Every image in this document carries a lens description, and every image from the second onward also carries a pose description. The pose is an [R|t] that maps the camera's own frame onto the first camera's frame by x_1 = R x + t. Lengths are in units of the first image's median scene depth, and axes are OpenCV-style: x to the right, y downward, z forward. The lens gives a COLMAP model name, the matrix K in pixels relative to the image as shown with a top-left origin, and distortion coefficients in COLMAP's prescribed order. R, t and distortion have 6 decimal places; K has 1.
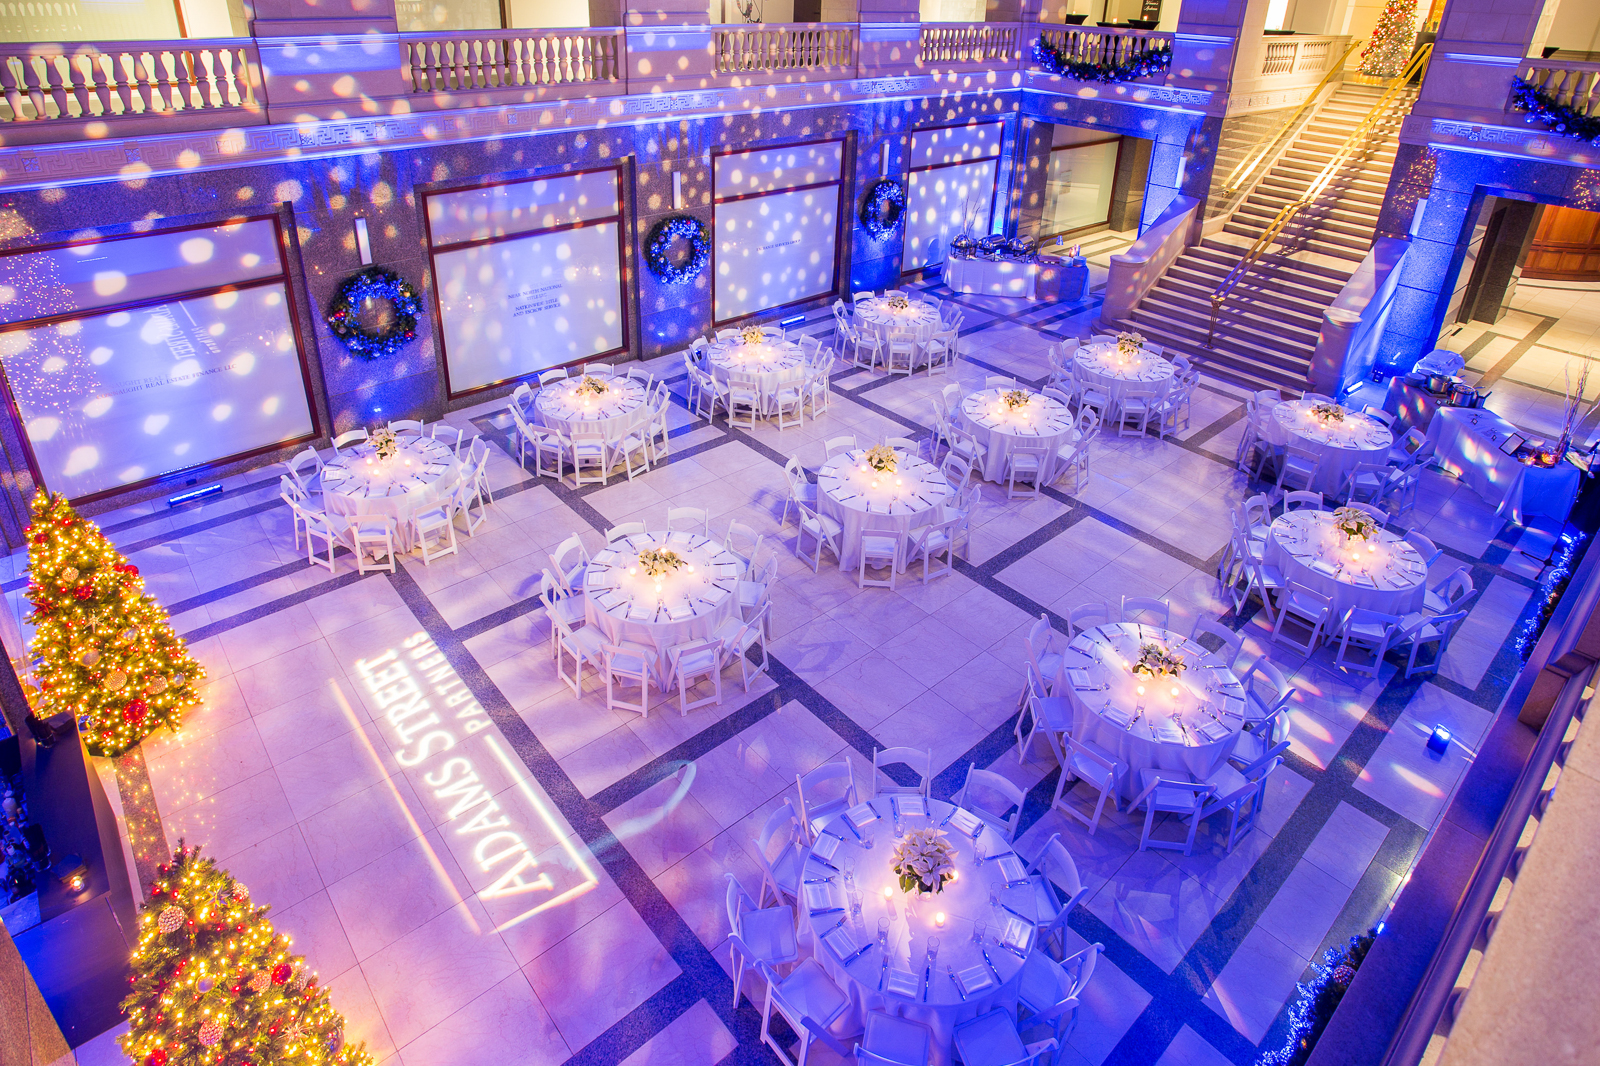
lens RADIAL K [[880.7, 0, 775.1], [0, 880.7, 411.1], [0, 0, 1]] dist [-0.078859, 0.012334]
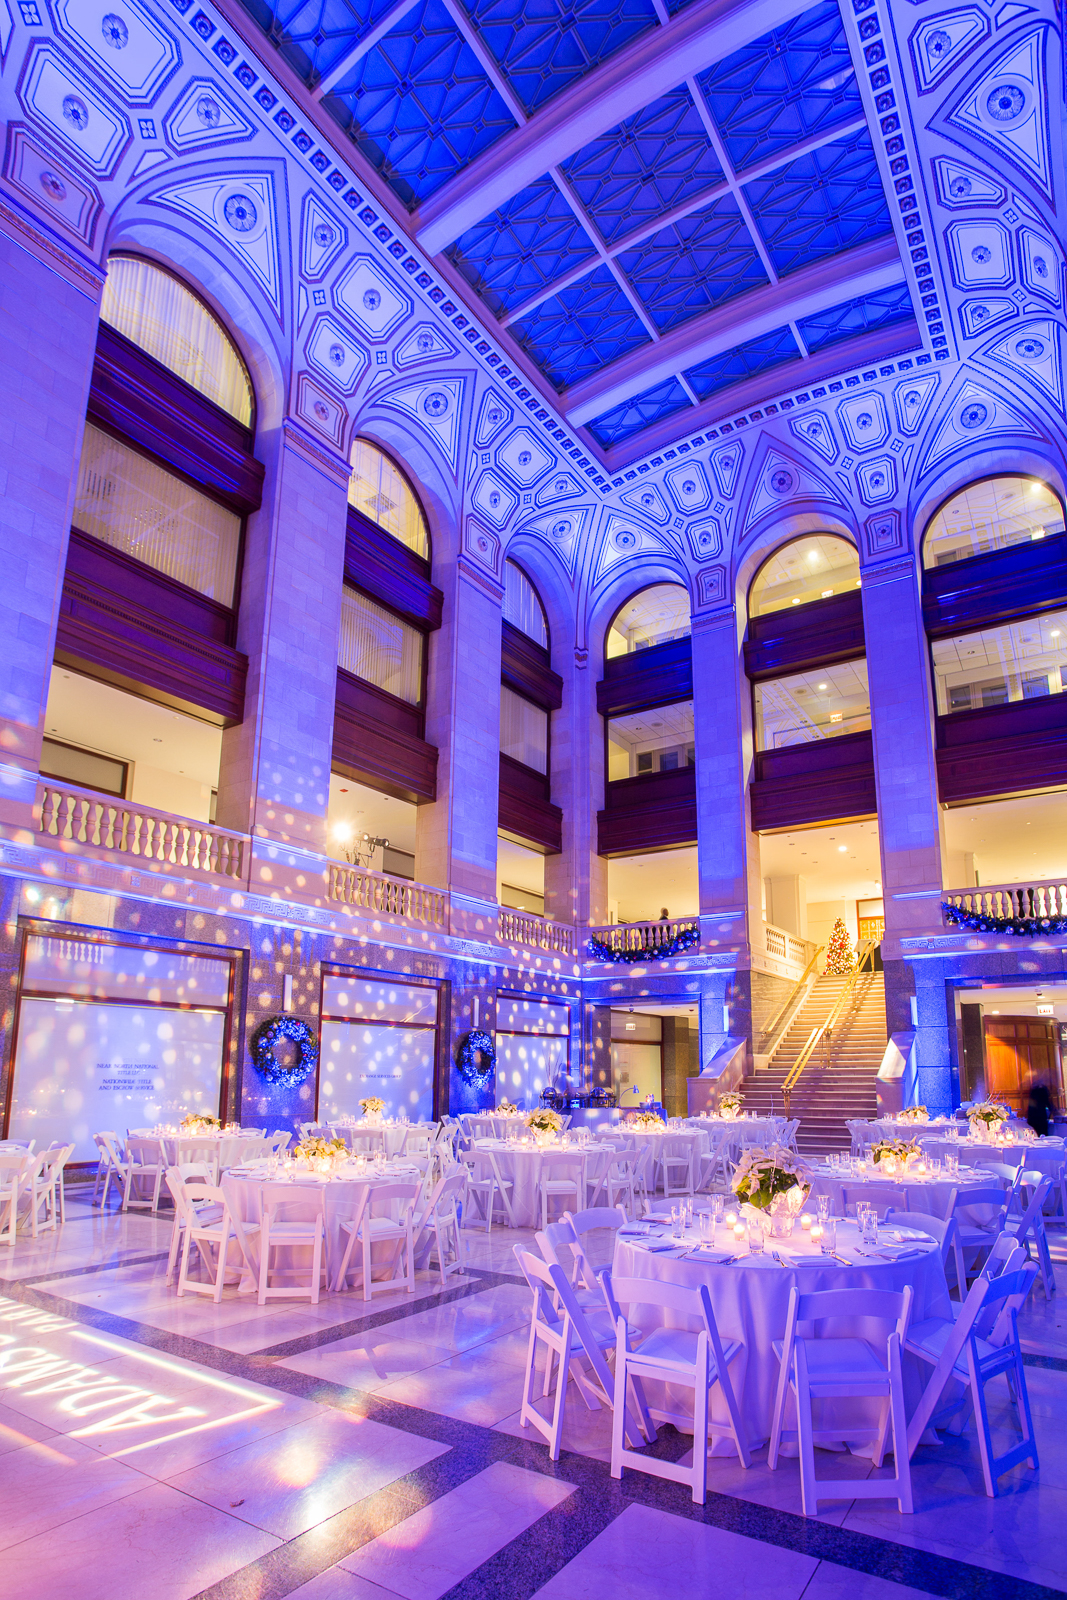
lens RADIAL K [[826.3, 0, 590.1], [0, 826.3, 959.3], [0, 0, 1]] dist [-0.052456, 0.010558]
pose [[0.950138, 0.023631, 0.310933, -0.075266], [0.151677, 0.836195, -0.527041, 0.275063], [-0.272455, 0.547924, 0.790916, 0.123112]]
